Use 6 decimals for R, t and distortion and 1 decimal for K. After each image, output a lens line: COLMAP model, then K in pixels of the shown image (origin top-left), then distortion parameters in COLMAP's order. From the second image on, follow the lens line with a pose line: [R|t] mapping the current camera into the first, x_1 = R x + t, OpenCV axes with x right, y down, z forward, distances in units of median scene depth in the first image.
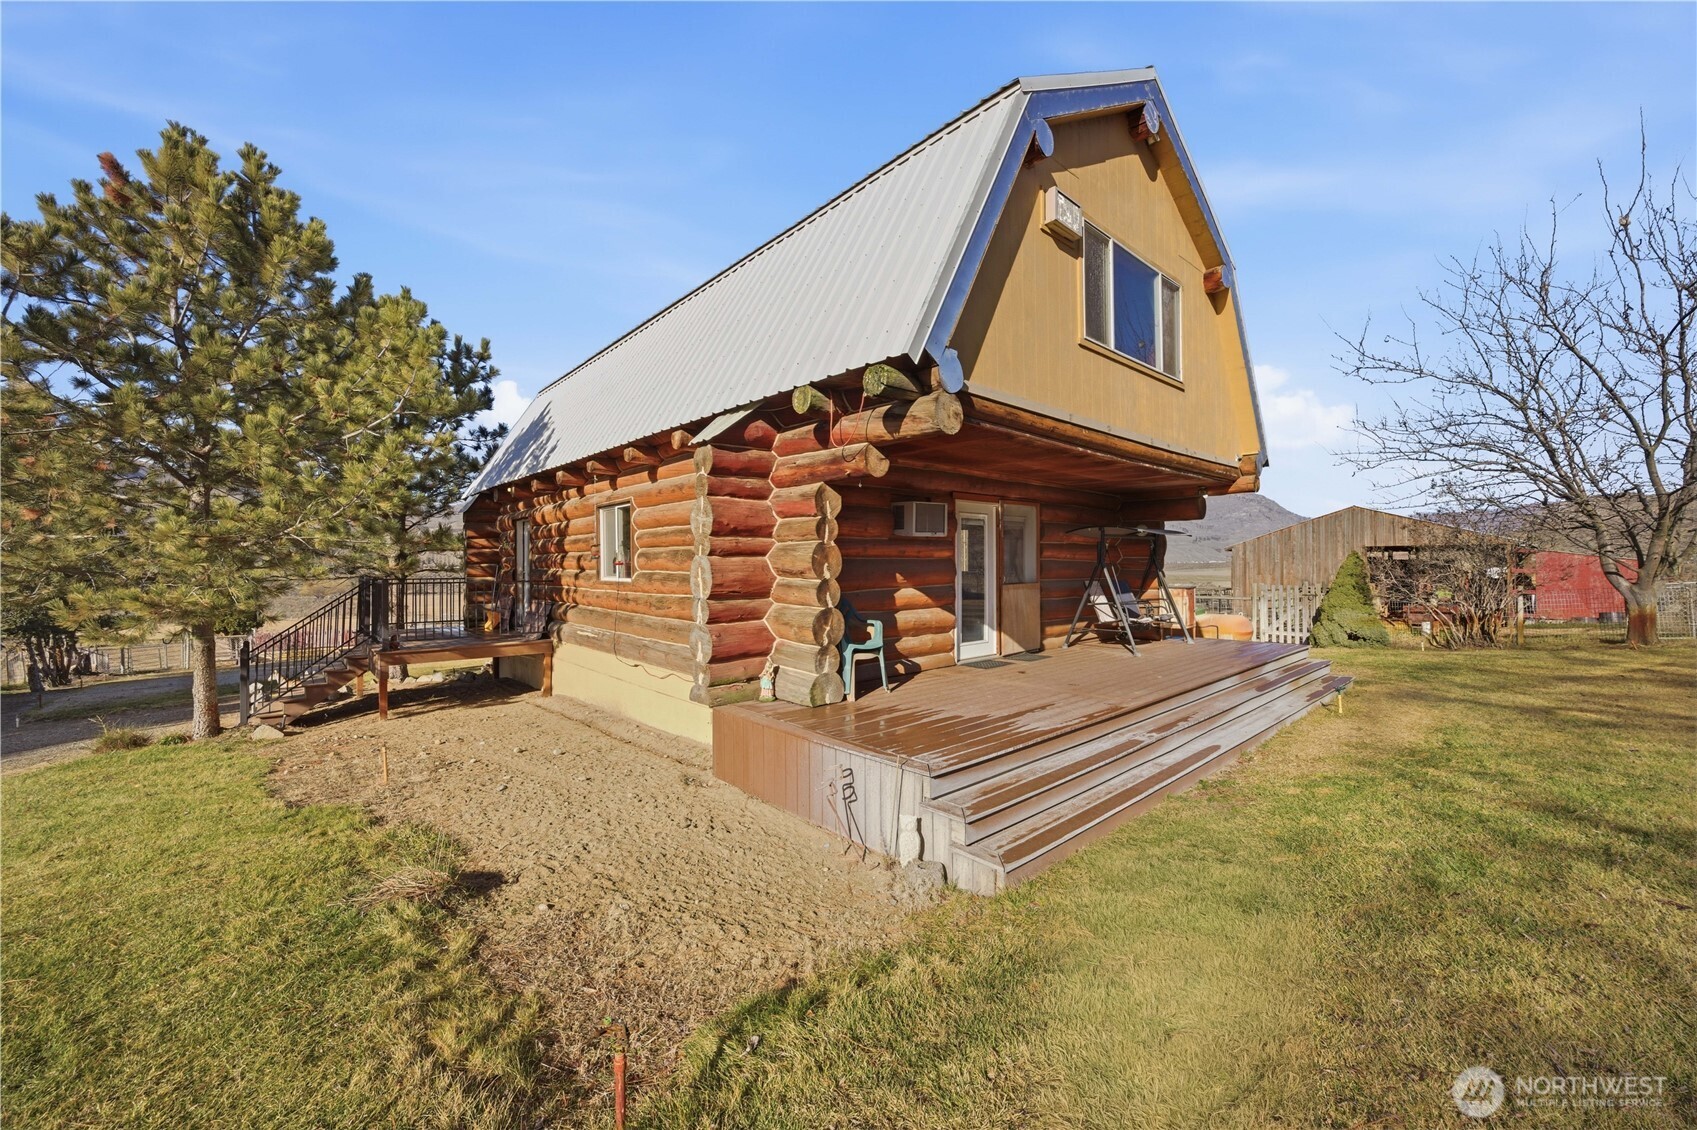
lens RADIAL K [[648.2, 0, 848.5], [0, 648.2, 565.0], [0, 0, 1]] dist [-0.009287, 0.000028]
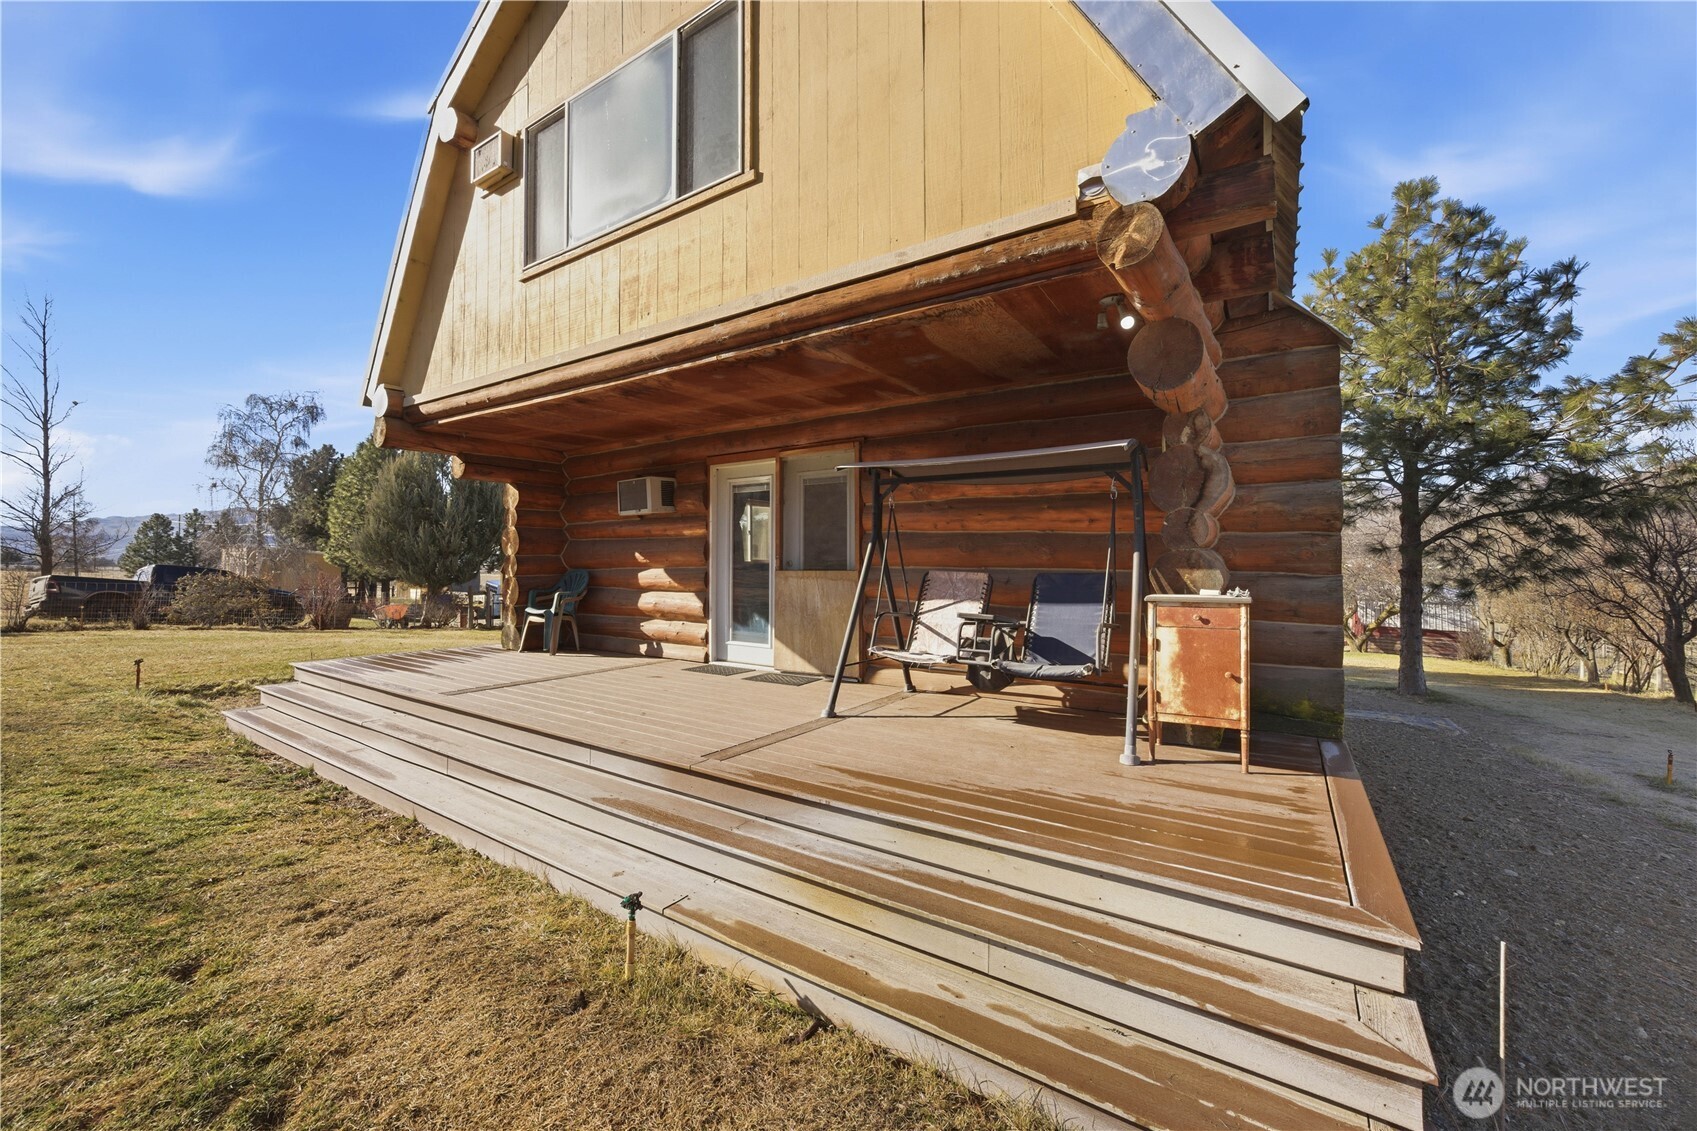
lens RADIAL K [[664.7, 0, 853.4], [0, 664.7, 555.4], [0, 0, 1]] dist [-0.001381, 0.000107]
pose [[0.256534, -0.010557, -0.966478, 1.128366], [-0.008291, 0.999880, -0.013123, 0.026321], [0.966500, 0.011379, 0.256416, 1.037093]]
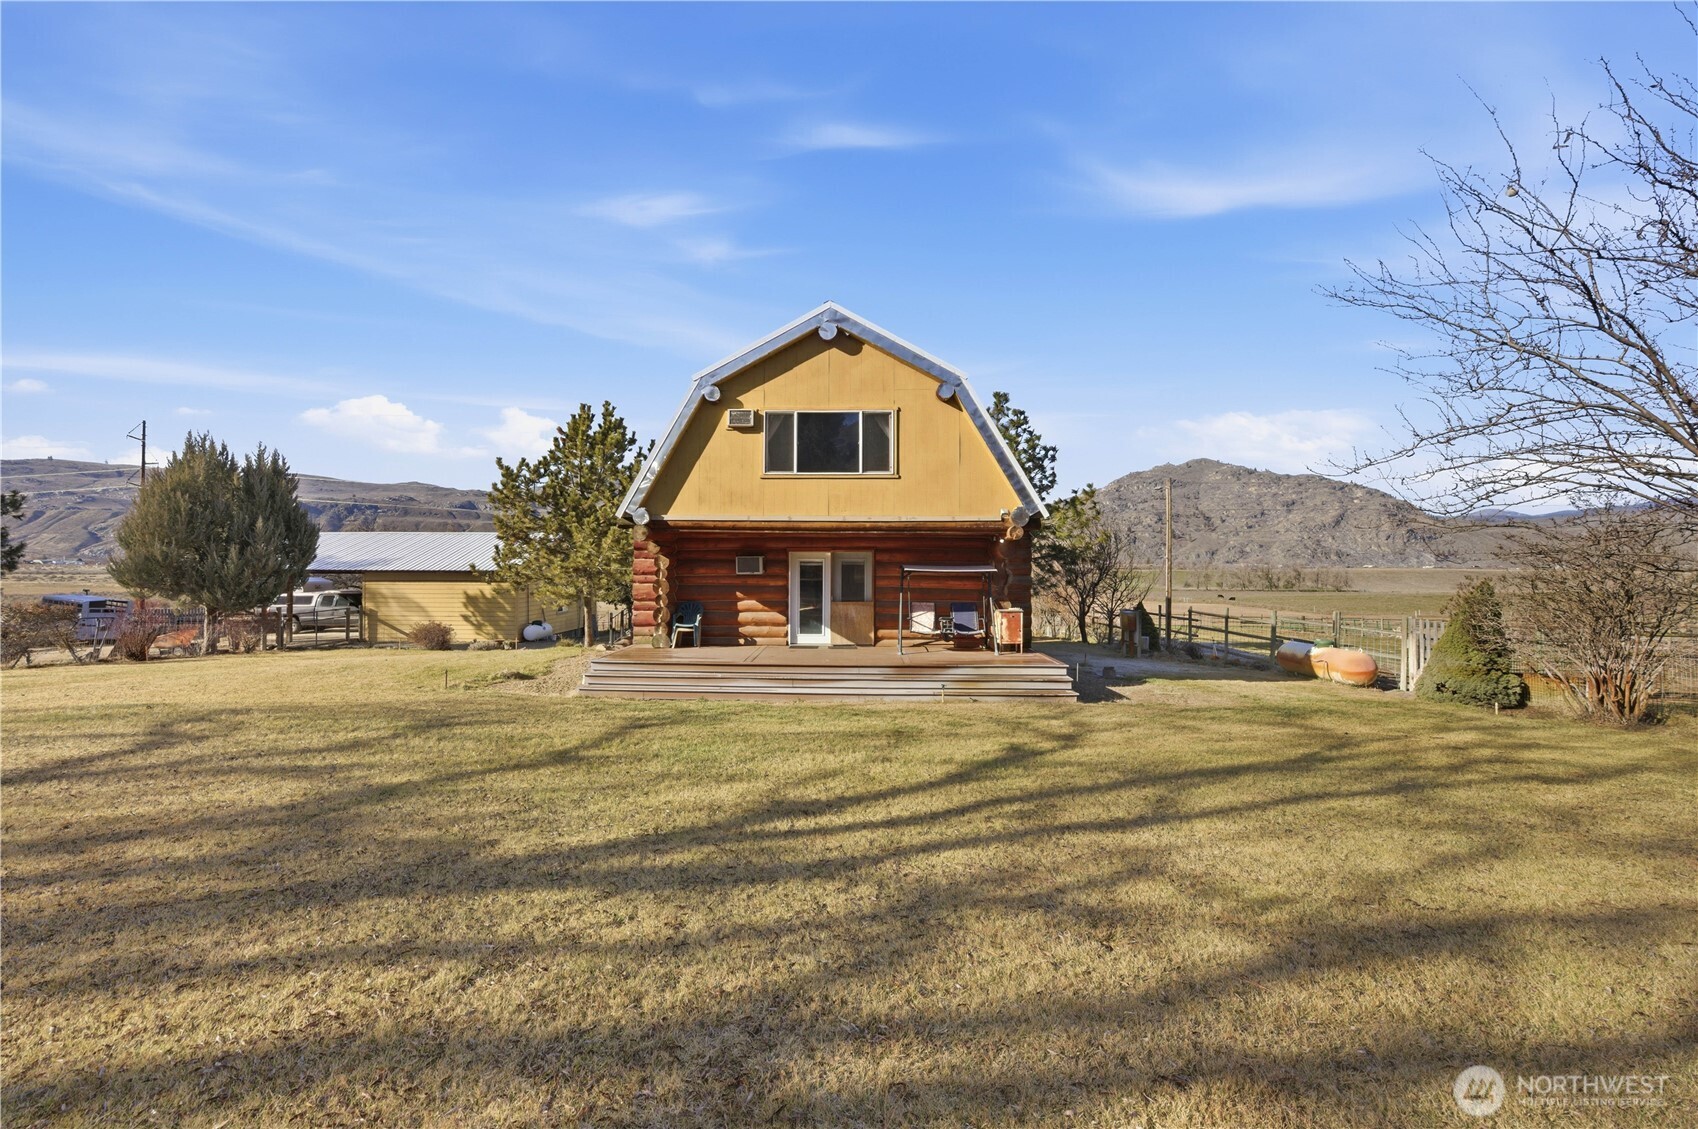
lens RADIAL K [[670.3, 0, 849.0], [0, 670.3, 564.5], [0, 0, 1]] dist [0.003661, 0.000284]
pose [[0.736735, 0.008762, -0.676124, 1.645956], [-0.009966, 0.999948, 0.002098, -0.077552], [0.676108, 0.005193, 0.736785, -0.256208]]
